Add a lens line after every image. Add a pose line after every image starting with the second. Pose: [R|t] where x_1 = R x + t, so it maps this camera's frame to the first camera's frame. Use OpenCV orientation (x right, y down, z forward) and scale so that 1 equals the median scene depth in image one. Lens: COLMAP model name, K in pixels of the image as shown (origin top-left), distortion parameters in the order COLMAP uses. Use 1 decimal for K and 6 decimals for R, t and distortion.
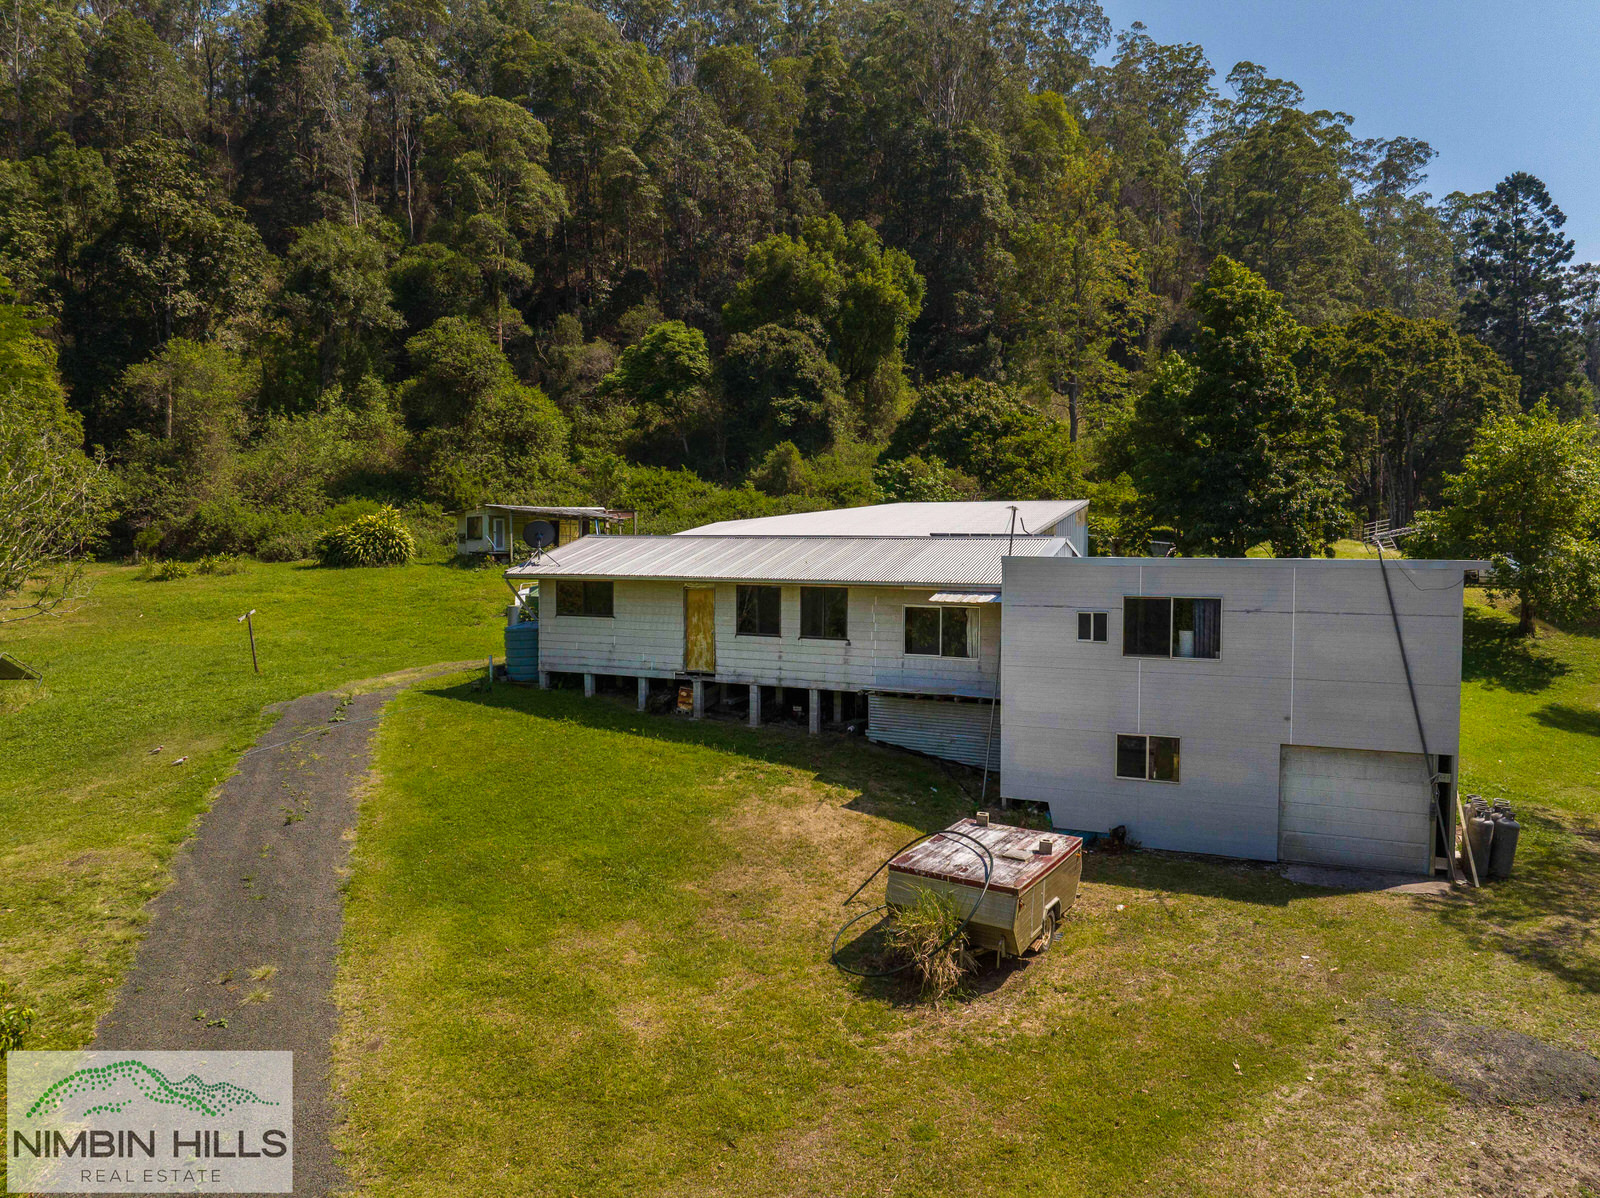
lens RADIAL K [[1131.8, 0, 807.9], [0, 1131.8, 585.1], [0, 0, 1]] dist [-0.034272, -0.004318]
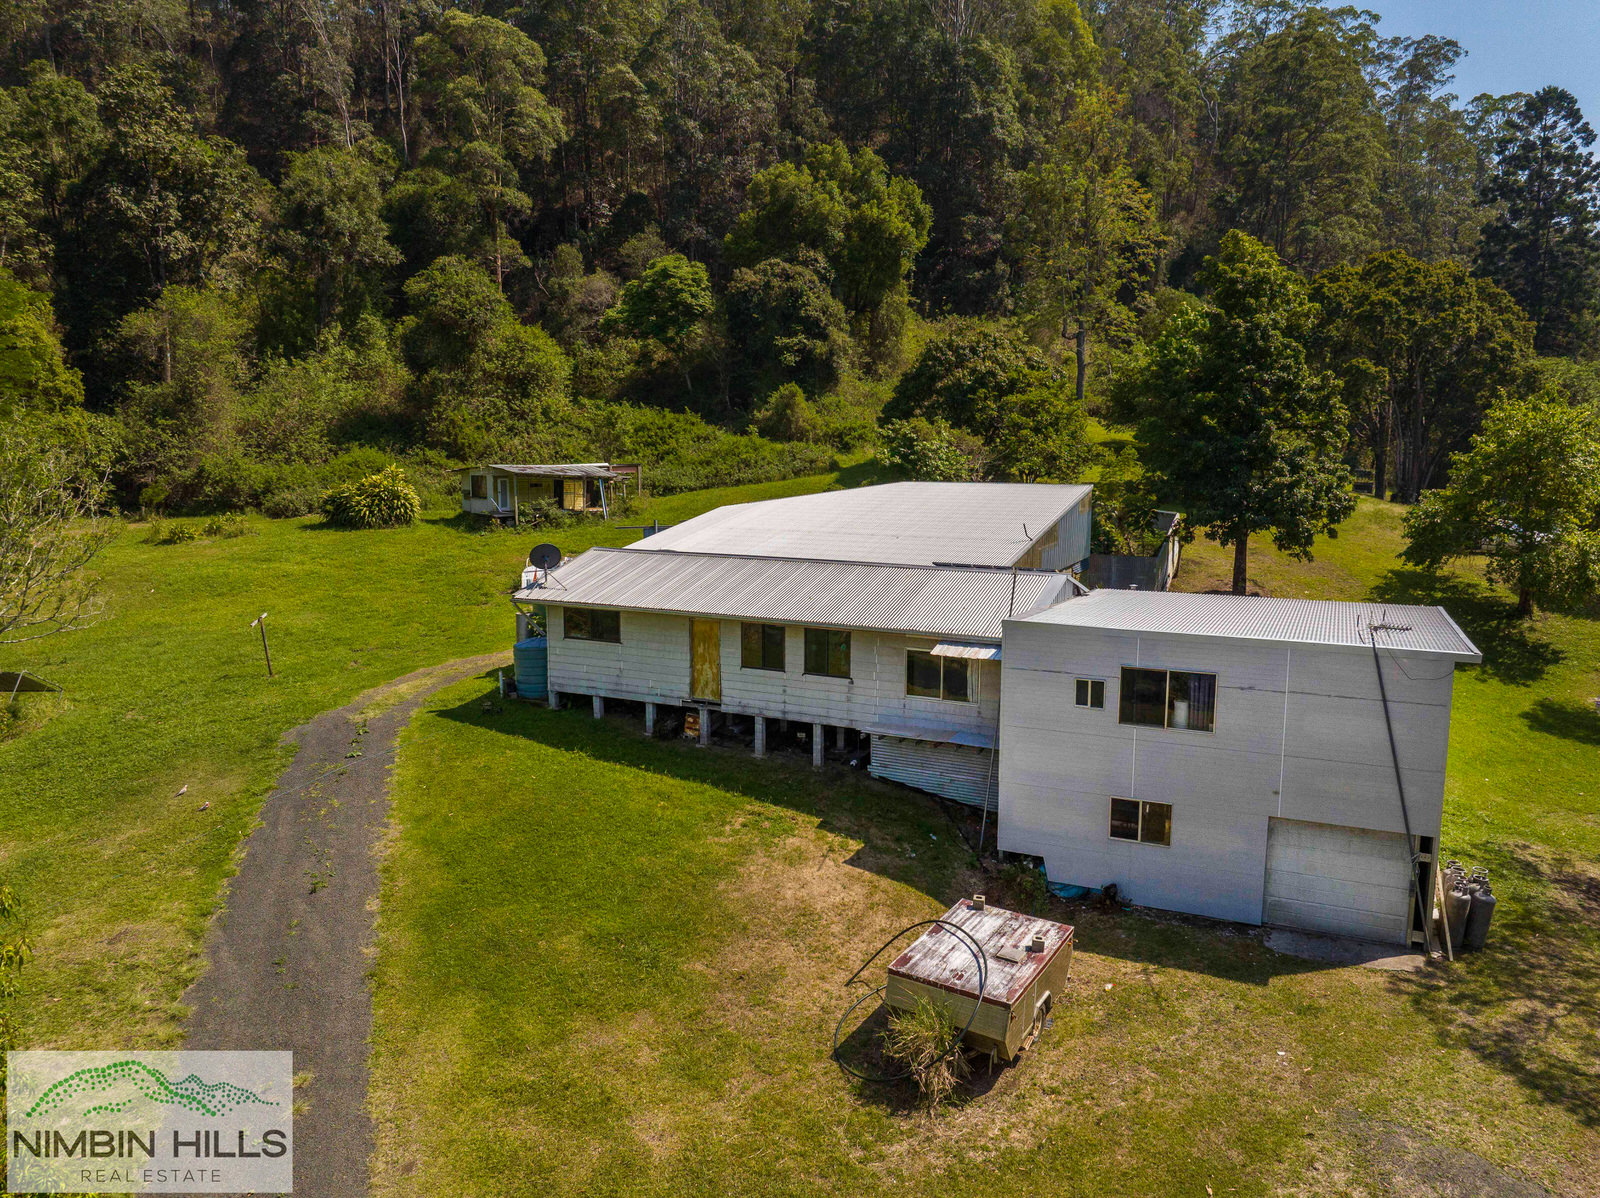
lens RADIAL K [[1132.3, 0, 807.5], [0, 1132.3, 586.3], [0, 0, 1]] dist [-0.039084, 0.006464]
pose [[0.999991, 0.000057, -0.004136, 0.000156], [0.000332, 0.995594, 0.093769, -0.040586], [0.004123, -0.093769, 0.995585, -0.002568]]
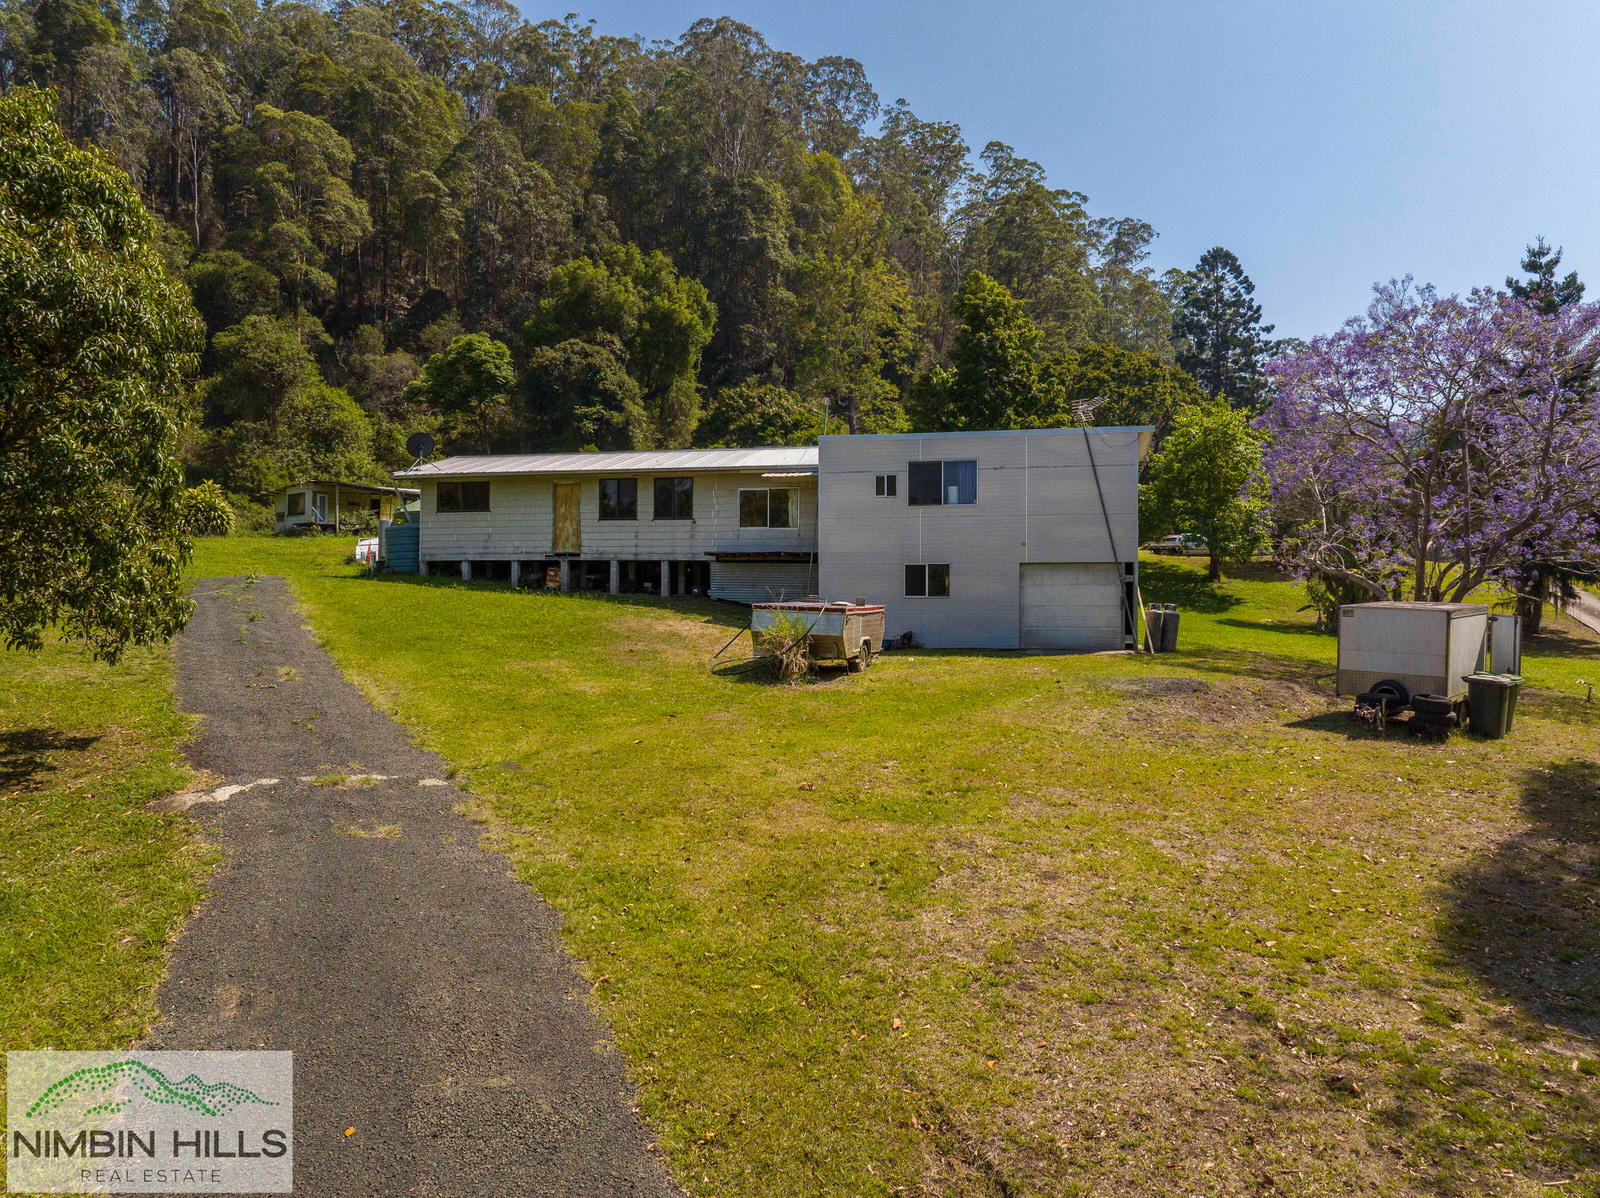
lens RADIAL K [[1131.8, 0, 807.9], [0, 1131.8, 585.1], [0, 0, 1]] dist [-0.034272, -0.004318]
pose [[0.980057, 0.002909, 0.198695, -0.027517], [0.007440, 0.998655, -0.051318, 0.058121], [-0.198577, 0.051773, 0.978717, -0.076049]]
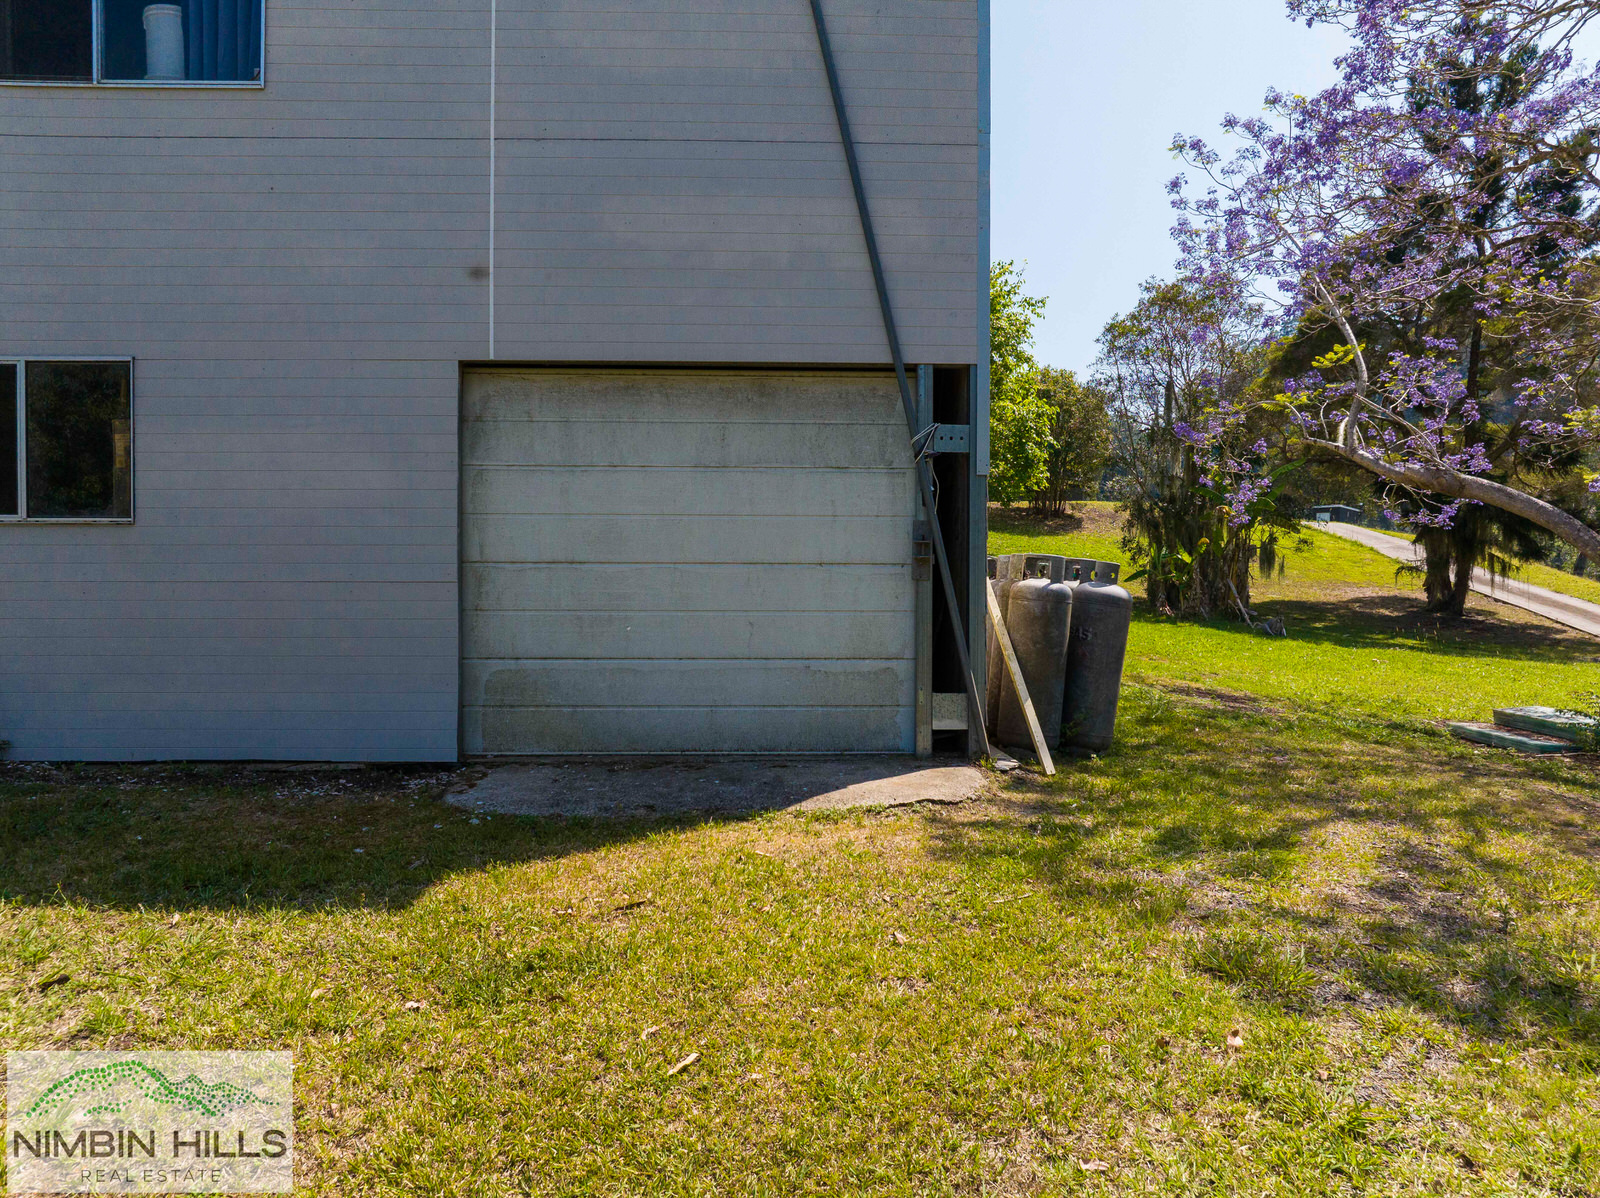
lens RADIAL K [[1132.3, 0, 807.5], [0, 1132.3, 586.3], [0, 0, 1]] dist [-0.039084, 0.006464]
pose [[0.884529, -0.007616, 0.466423, 0.088354], [0.019417, 0.999601, -0.020499, 0.050867], [-0.466081, 0.027188, 0.884324, 0.169718]]
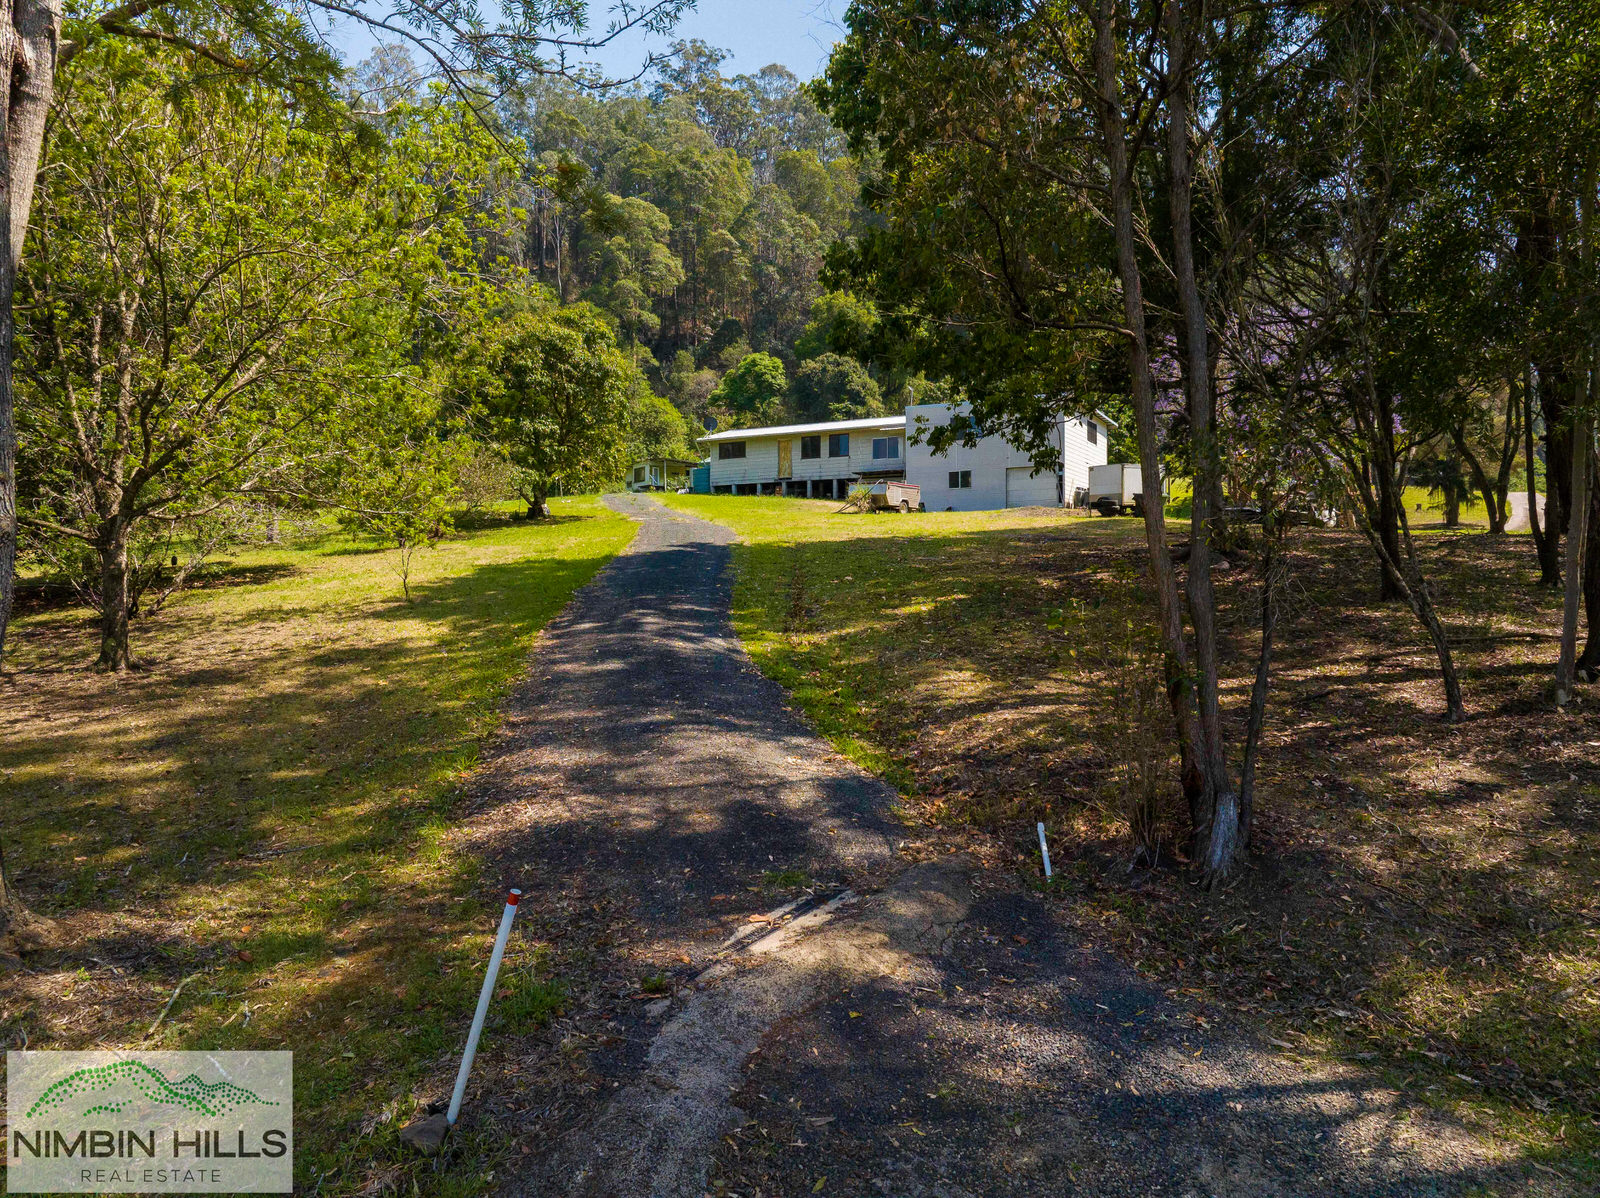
lens RADIAL K [[1130.6, 0, 814.1], [0, 1130.6, 581.3], [0, 0, 1]] dist [0.003577, -0.117698]
pose [[0.998230, -0.006361, -0.059130, 0.030833], [0.003125, 0.998501, -0.054652, 0.134446], [0.059389, 0.054371, 0.996753, -0.404986]]
